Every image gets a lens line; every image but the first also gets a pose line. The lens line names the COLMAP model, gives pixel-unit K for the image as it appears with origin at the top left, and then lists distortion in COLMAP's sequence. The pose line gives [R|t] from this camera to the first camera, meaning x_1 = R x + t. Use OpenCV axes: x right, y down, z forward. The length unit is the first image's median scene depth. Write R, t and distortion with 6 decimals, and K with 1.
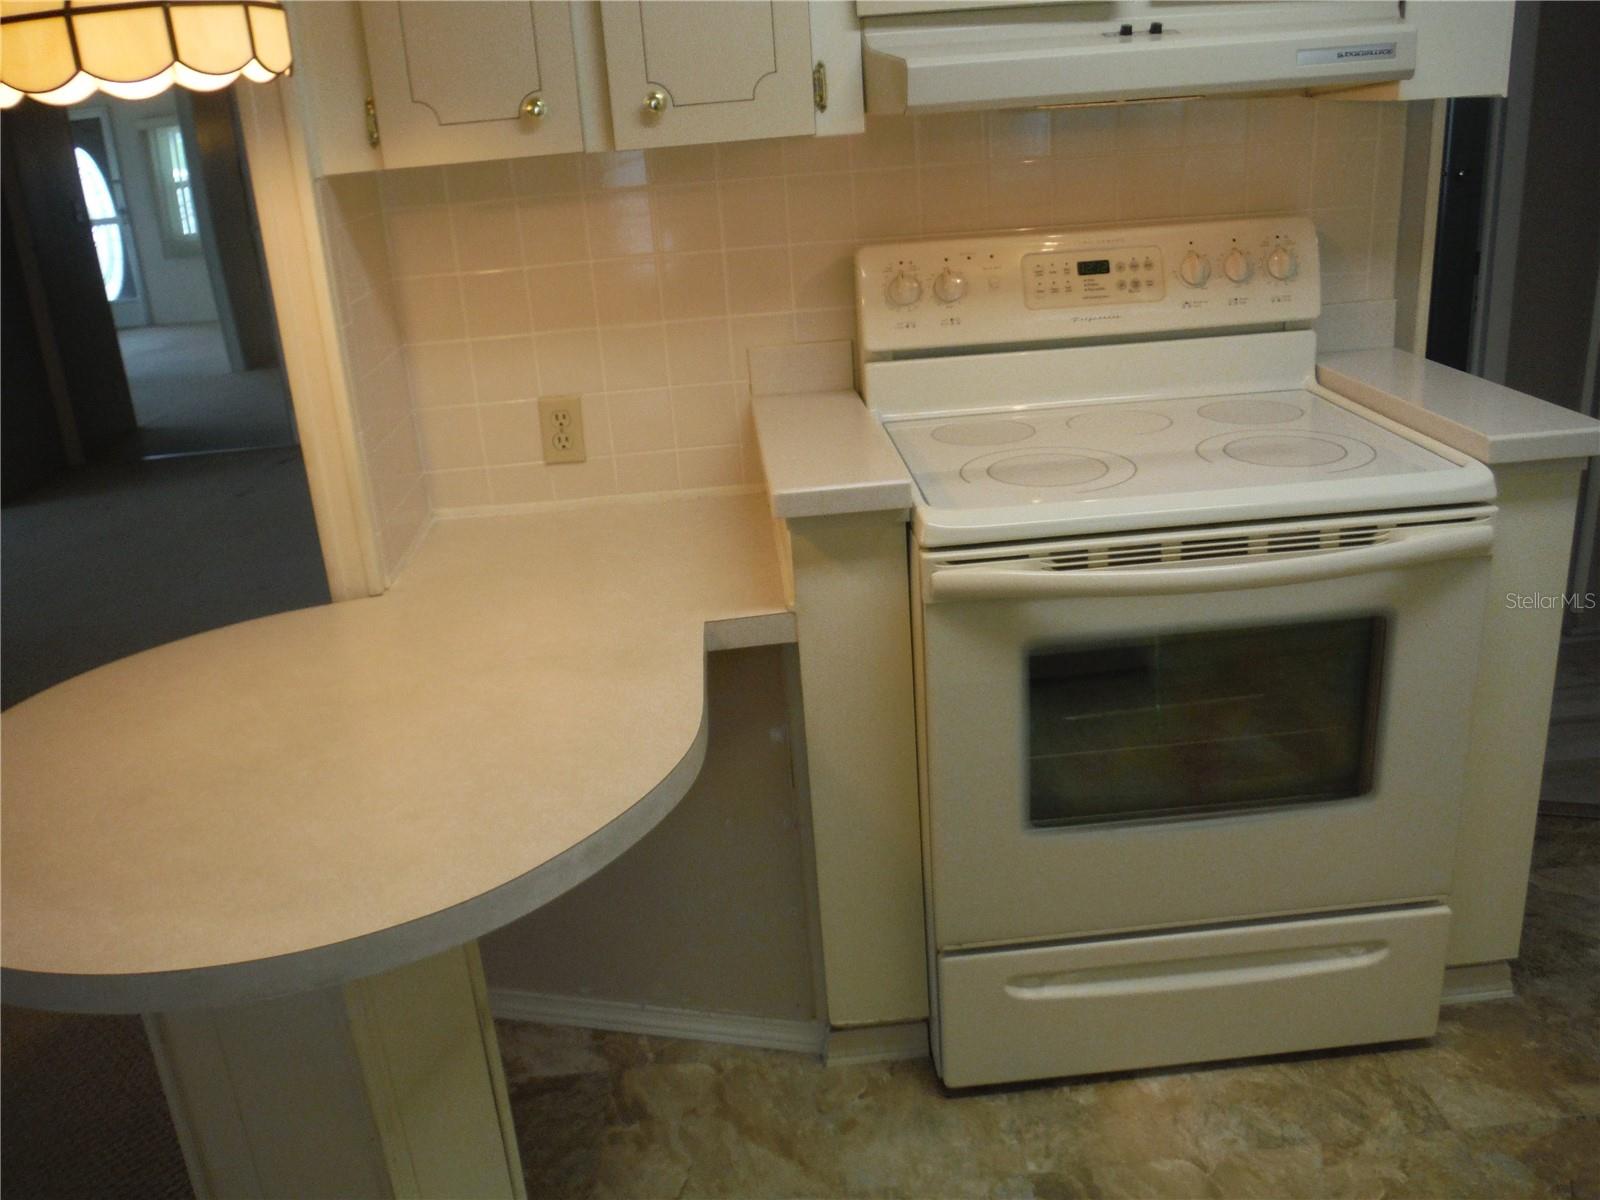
lens RADIAL K [[1337.0, 0, 793.8], [0, 1337.0, 604.6], [0, 0, 1]] dist [-0.082046, 0.032663]
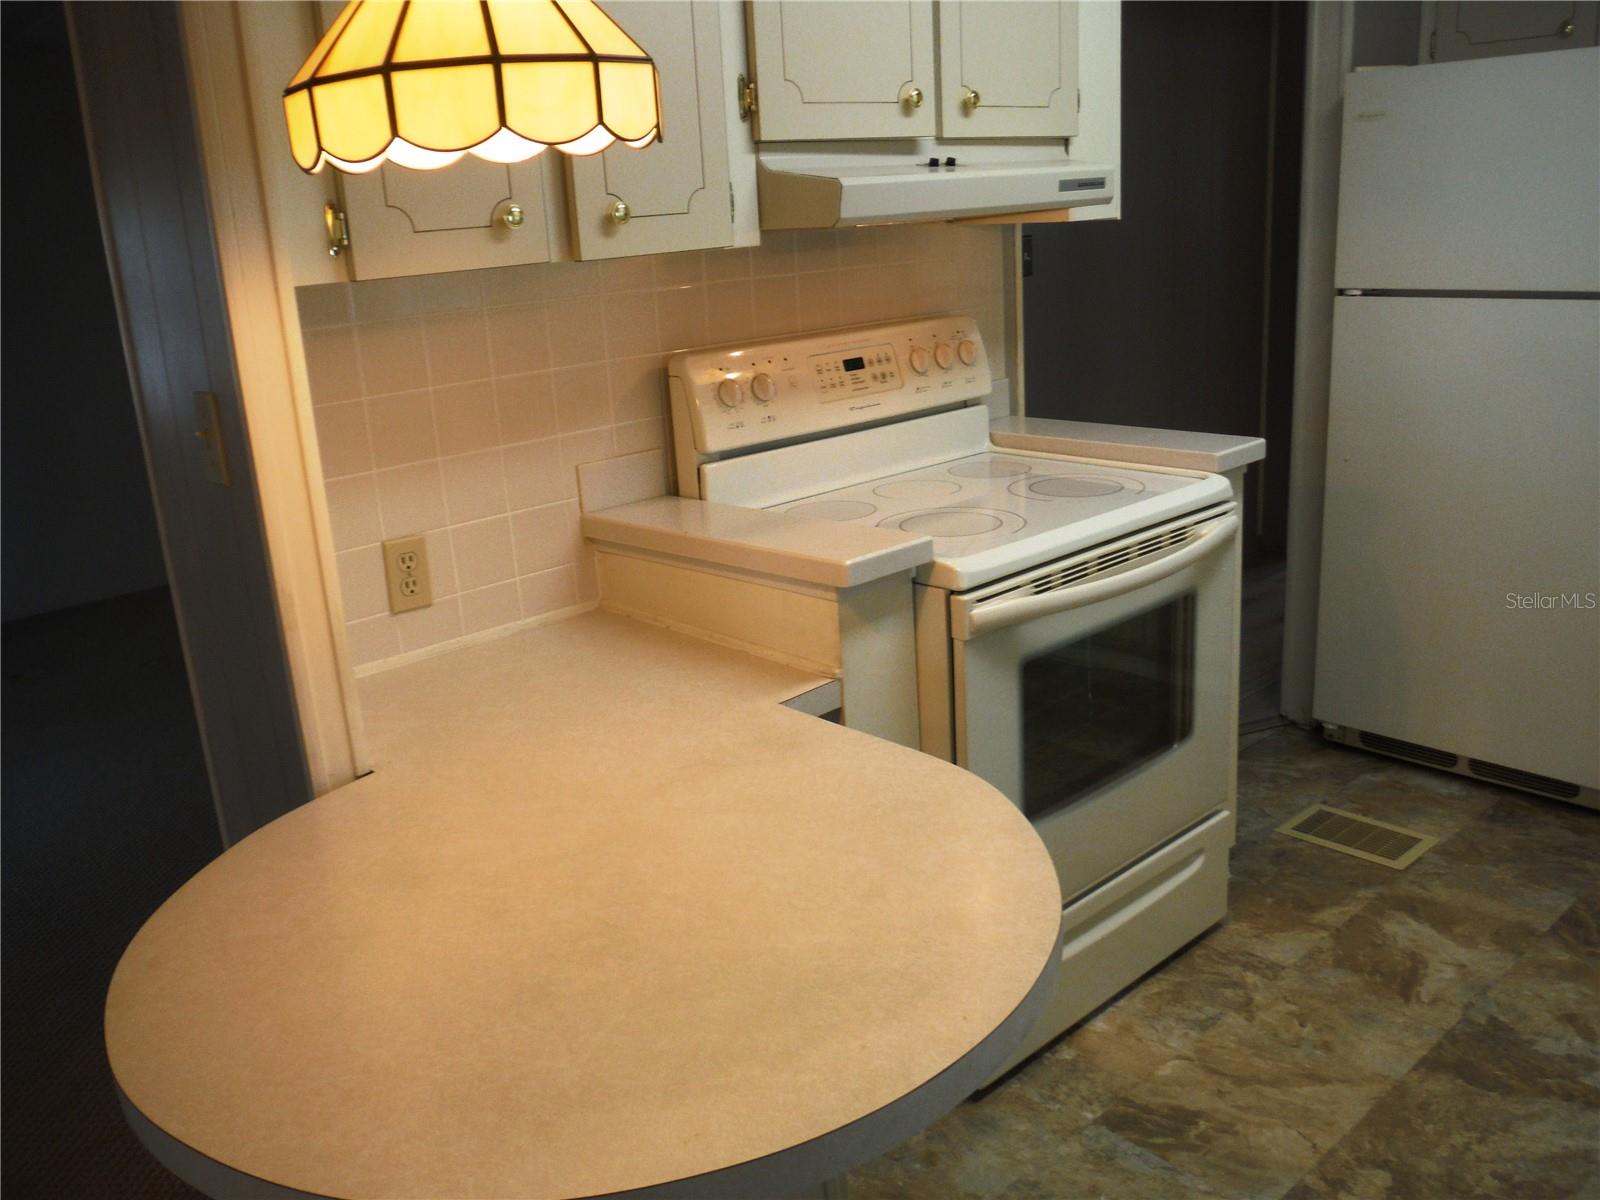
lens RADIAL K [[1337.0, 0, 802.1], [0, 1337.0, 602.9], [0, 0, 1]] dist [-0.082046, 0.032663]
pose [[0.777711, -0.157107, 0.608673, -0.620450], [0.229189, 0.972483, -0.041826, -0.014910], [-0.585353, 0.172030, 0.792318, 0.156644]]
